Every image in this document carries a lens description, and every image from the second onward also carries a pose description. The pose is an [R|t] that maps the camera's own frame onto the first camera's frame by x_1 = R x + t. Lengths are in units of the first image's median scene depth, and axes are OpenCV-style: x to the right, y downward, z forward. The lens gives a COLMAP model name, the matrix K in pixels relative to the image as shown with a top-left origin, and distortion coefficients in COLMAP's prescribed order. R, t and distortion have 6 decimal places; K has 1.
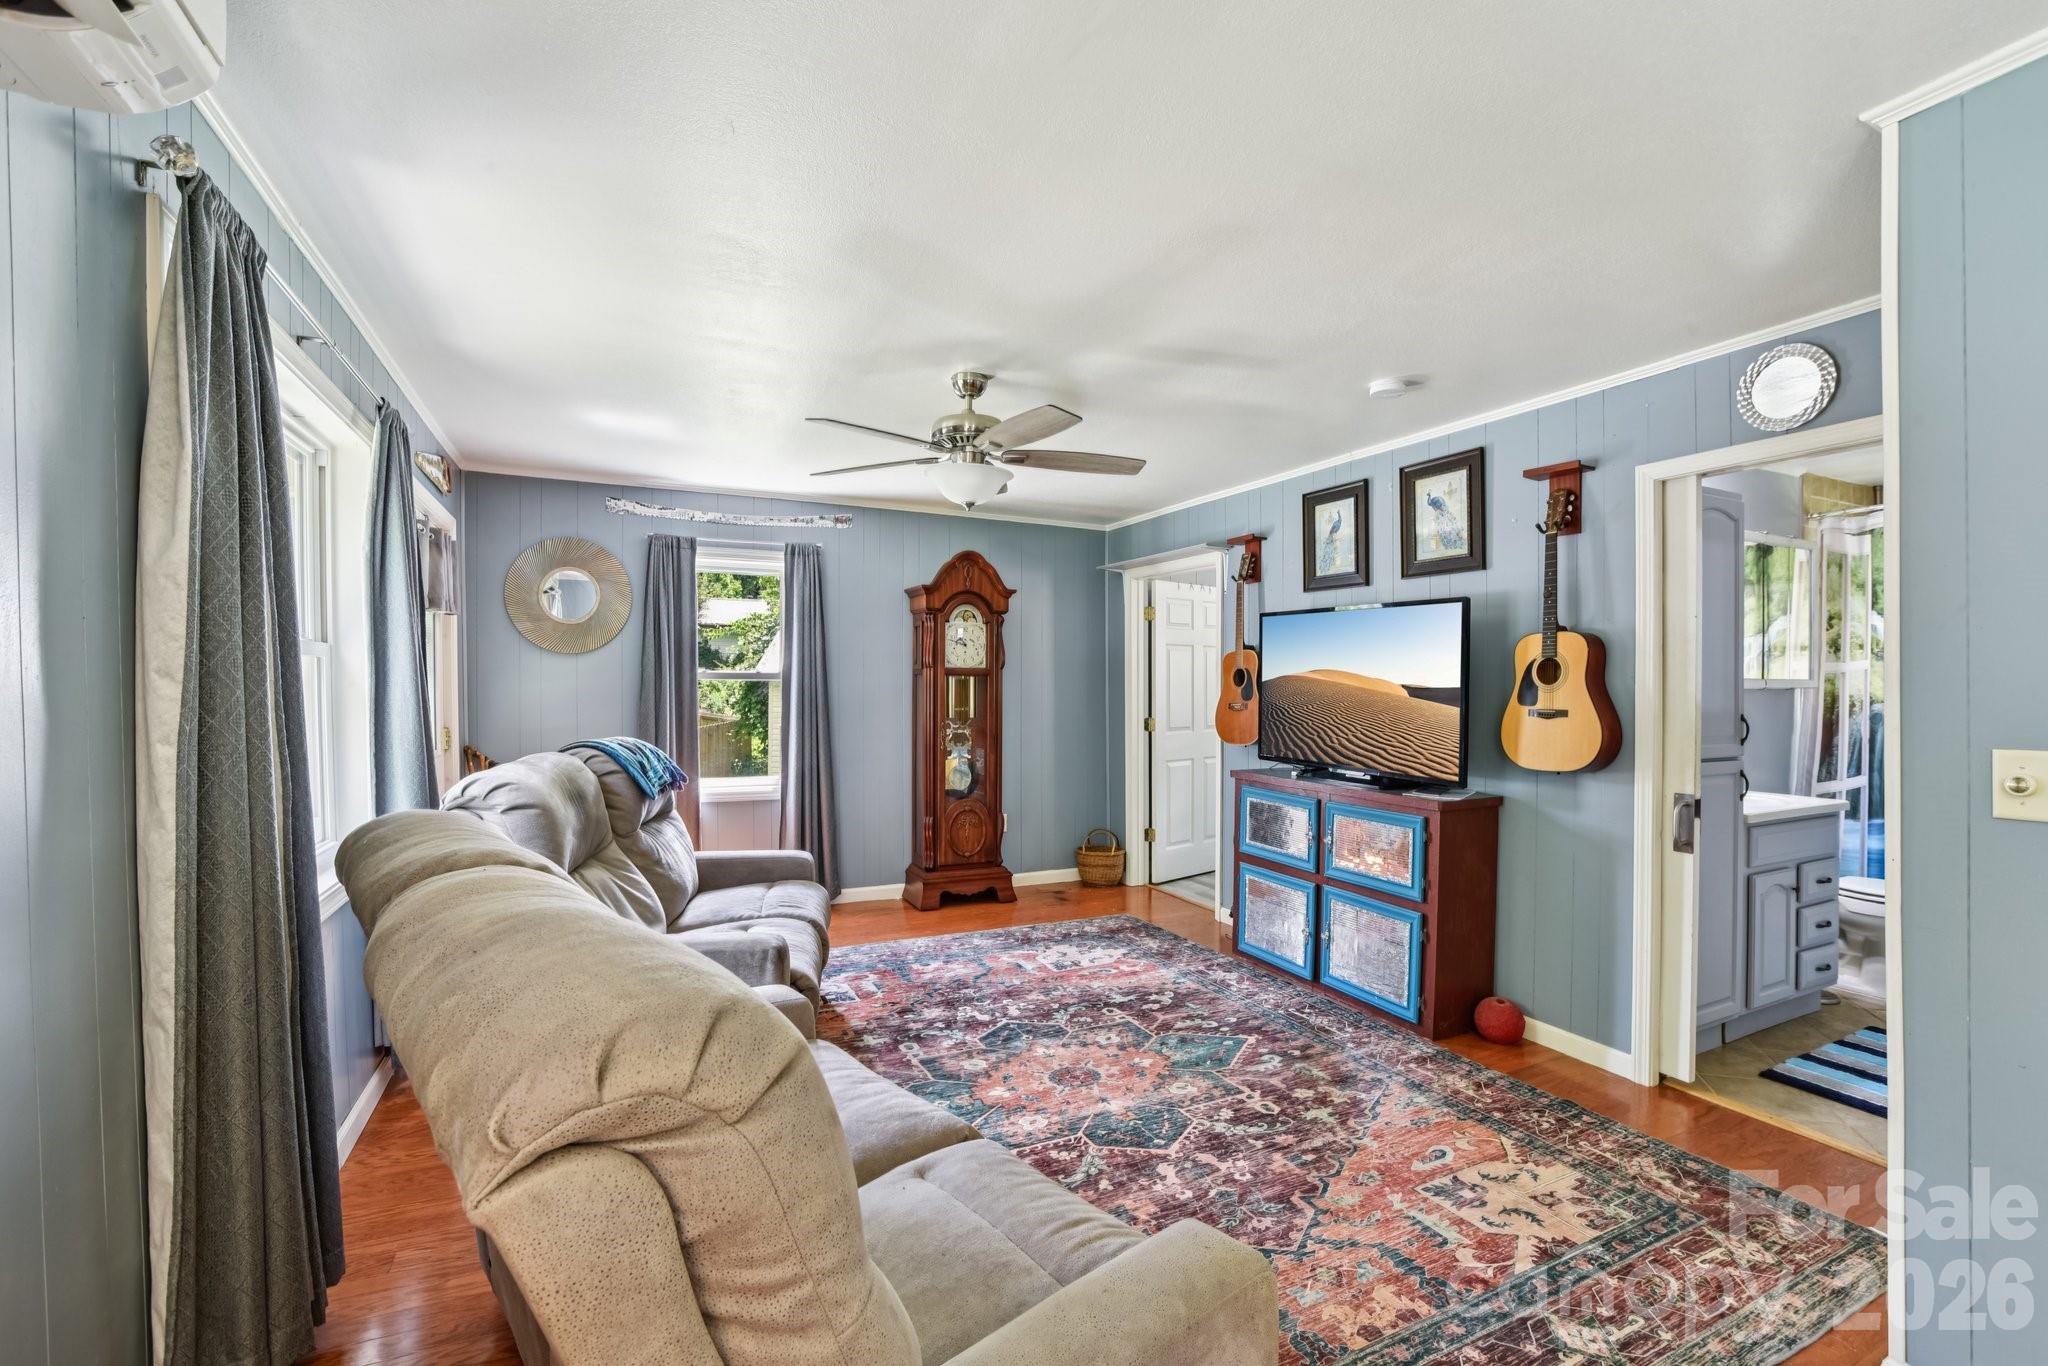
lens RADIAL K [[894.1, 0, 1027.4], [0, 894.1, 708.7], [0, 0, 1]] dist [-0.058805, 0.015777]
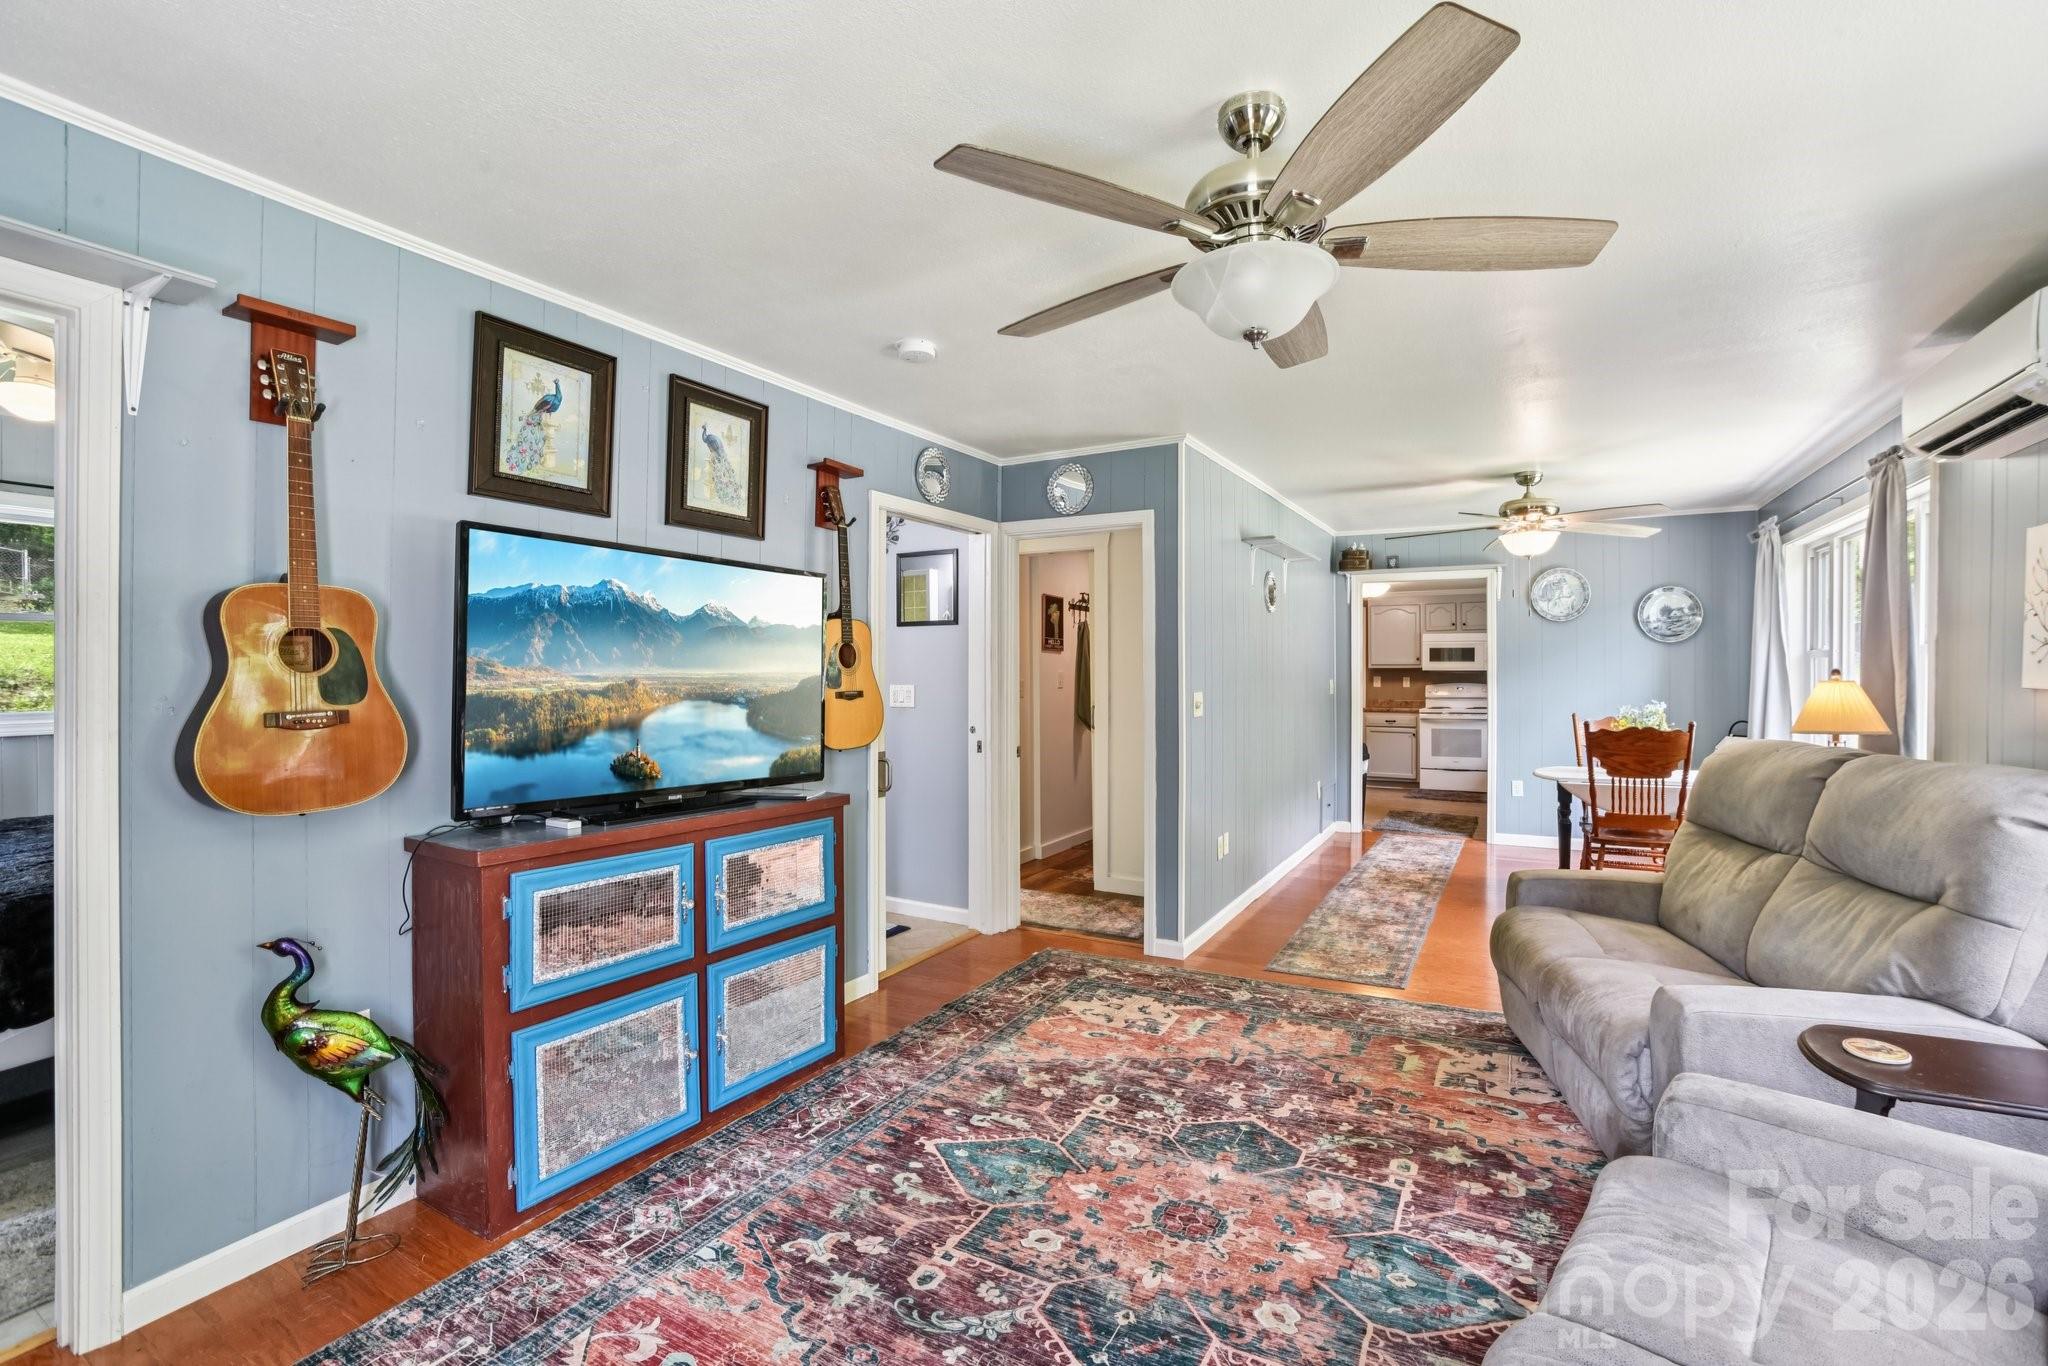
lens RADIAL K [[894.1, 0, 1035.8], [0, 894.1, 677.5], [0, 0, 1]] dist [-0.058805, 0.015777]
pose [[-0.572703, -0.008166, 0.819722, -0.368534], [0.019868, 0.999518, 0.023838, -0.032620], [-0.819522, 0.029938, -0.572265, 1.225089]]
